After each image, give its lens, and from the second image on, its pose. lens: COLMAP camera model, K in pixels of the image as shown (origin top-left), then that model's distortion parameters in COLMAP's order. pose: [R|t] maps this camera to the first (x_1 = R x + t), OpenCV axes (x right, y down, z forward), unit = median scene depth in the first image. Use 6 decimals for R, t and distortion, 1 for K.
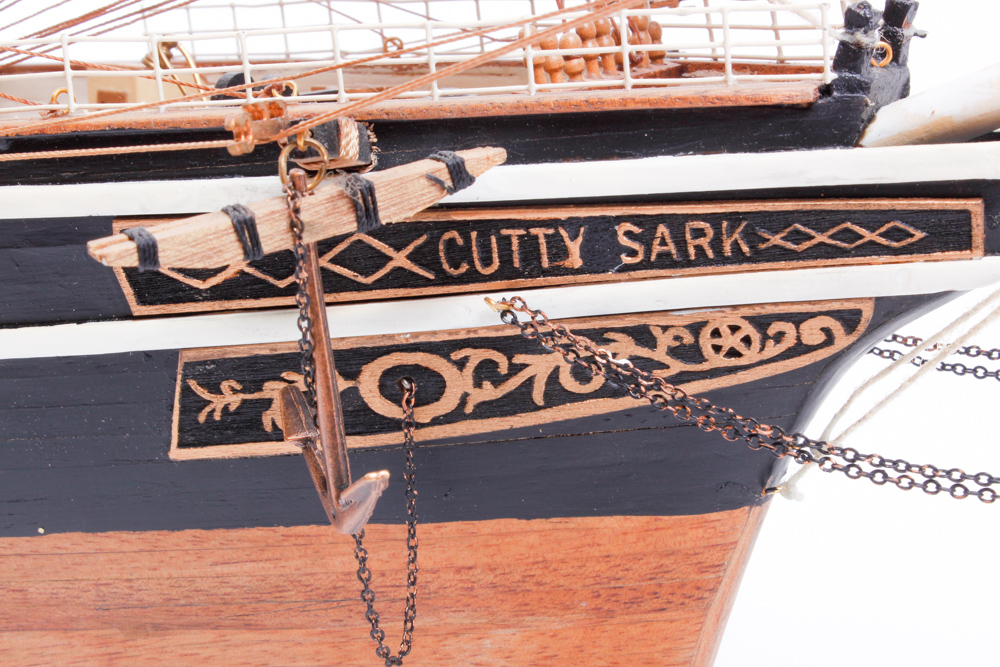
lens RADIAL K [[1652.1, 0, 498.0], [0, 1652.1, 331.0], [0, 0, 1]] dist [0.010279, 0.000000]
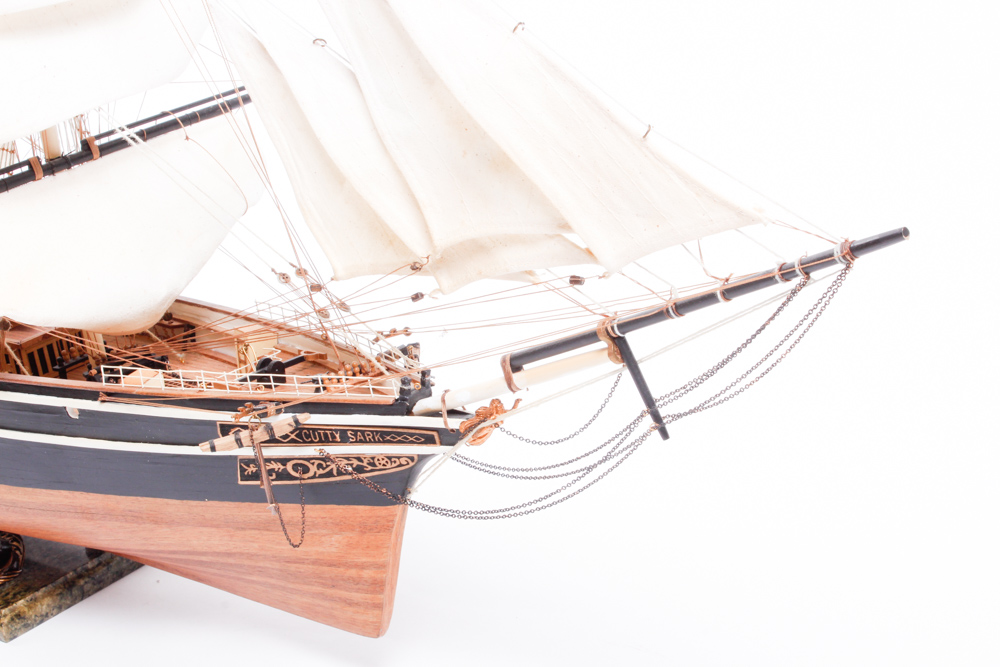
lens RADIAL K [[1205.5, 0, 501.9], [0, 1205.5, 335.9], [0, 0, 1]] dist [0.006168, 0.000000]
pose [[0.989350, 0.014004, -0.144882, 0.759072], [-0.000140, 0.995452, 0.095262, -0.505744], [0.145557, -0.094227, 0.984852, -1.469980]]
